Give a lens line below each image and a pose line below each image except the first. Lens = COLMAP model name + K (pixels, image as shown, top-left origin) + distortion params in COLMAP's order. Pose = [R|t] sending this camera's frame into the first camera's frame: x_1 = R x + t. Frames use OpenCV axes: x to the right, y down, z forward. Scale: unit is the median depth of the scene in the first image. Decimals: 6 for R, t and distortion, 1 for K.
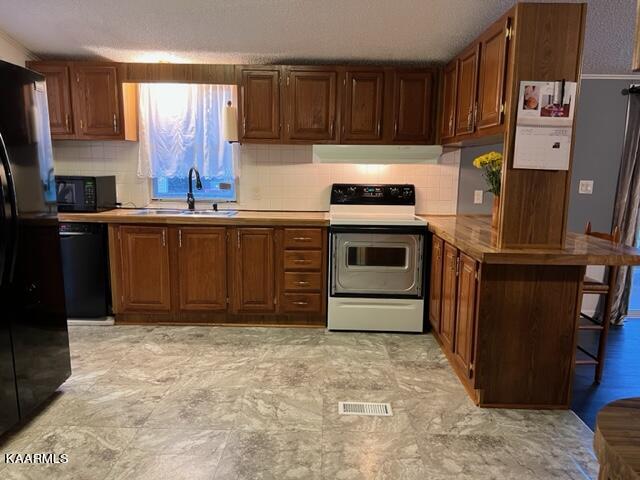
lens RADIAL K [[488.1, 0, 325.4], [0, 488.1, 240.6], [0, 0, 1]] dist [0.044136, -0.024328]
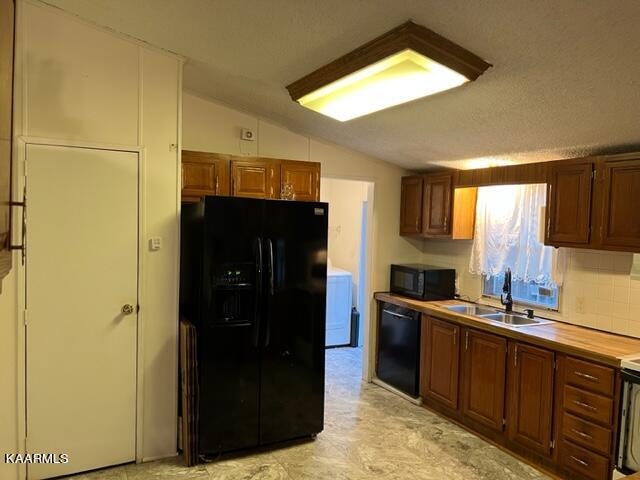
lens RADIAL K [[488.1, 0, 324.3], [0, 488.1, 239.7], [0, 0, 1]] dist [0.044136, -0.024328]
pose [[0.475980, 0.037429, -0.878659, 0.414861], [-0.157308, 0.986605, -0.043188, -0.112242], [0.865273, 0.158777, 0.475492, 0.237918]]
